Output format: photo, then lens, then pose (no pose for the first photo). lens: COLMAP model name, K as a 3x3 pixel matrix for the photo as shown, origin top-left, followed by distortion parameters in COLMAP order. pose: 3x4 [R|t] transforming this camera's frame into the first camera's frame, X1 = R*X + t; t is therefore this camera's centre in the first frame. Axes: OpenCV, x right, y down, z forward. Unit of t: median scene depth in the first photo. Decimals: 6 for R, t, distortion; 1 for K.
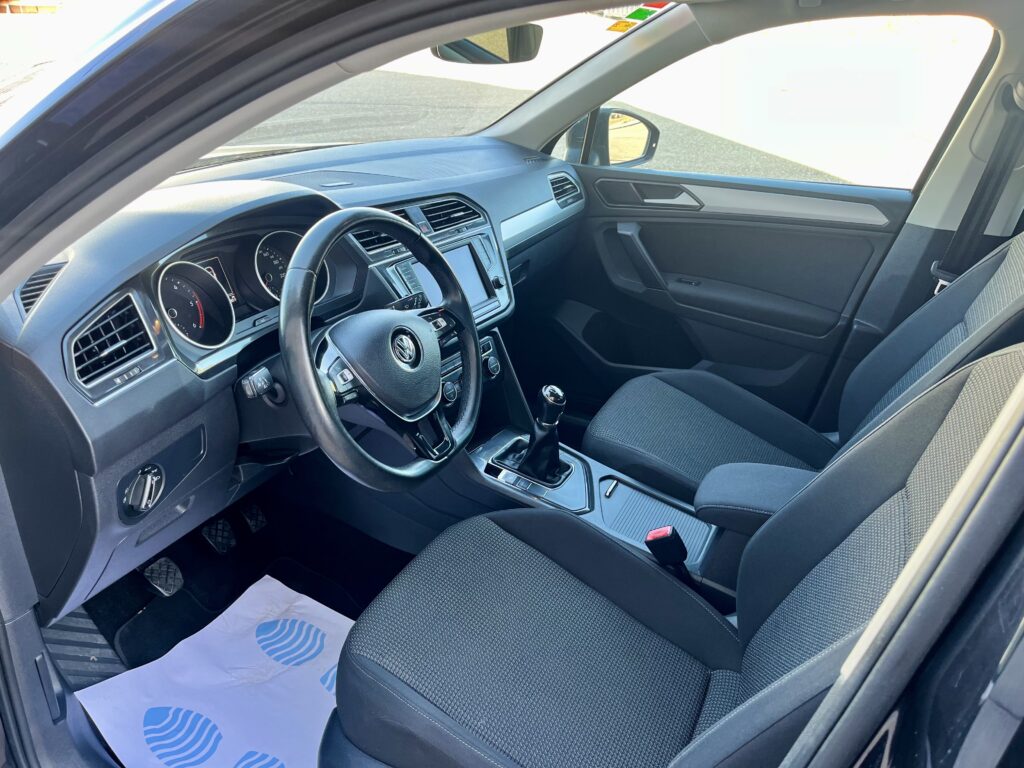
lens RADIAL K [[782.4, 0, 507.5], [0, 782.4, 417.4], [0, 0, 1]] dist [0.048329, -0.078483]
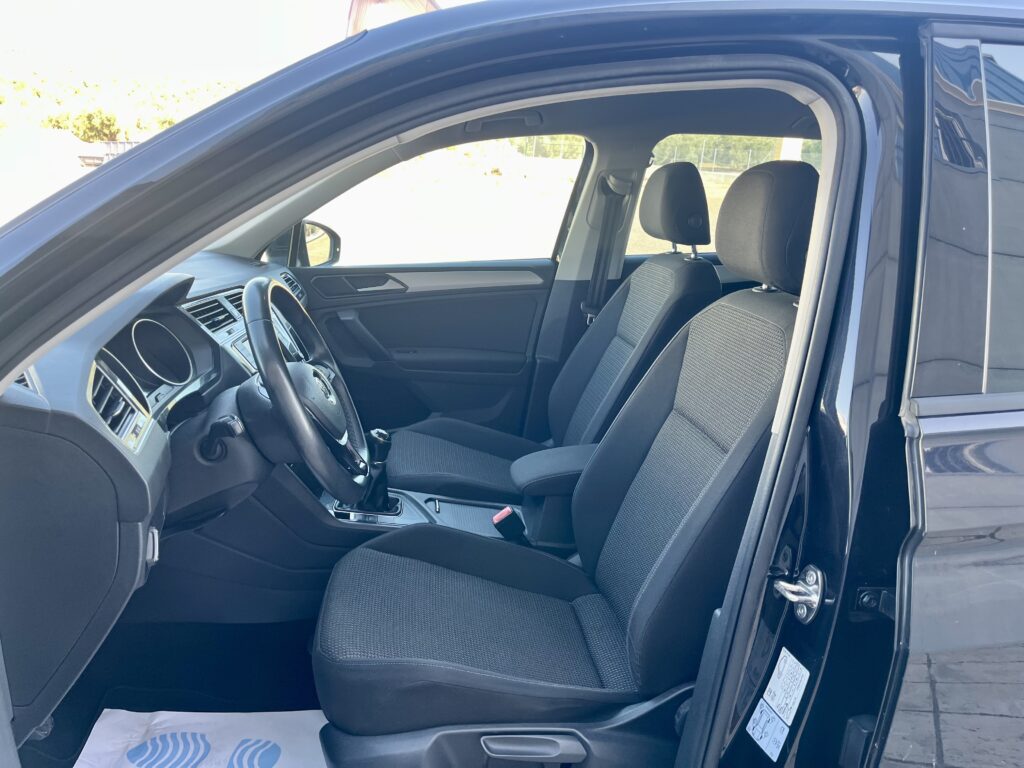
lens RADIAL K [[782.4, 0, 507.5], [0, 782.4, 417.4], [0, 0, 1]] dist [0.048329, -0.078483]
pose [[0.833341, -0.189126, 0.519398, -0.349301], [0.274384, 0.957240, -0.091676, 0.094318], [-0.479851, 0.218912, 0.849600, -0.085919]]
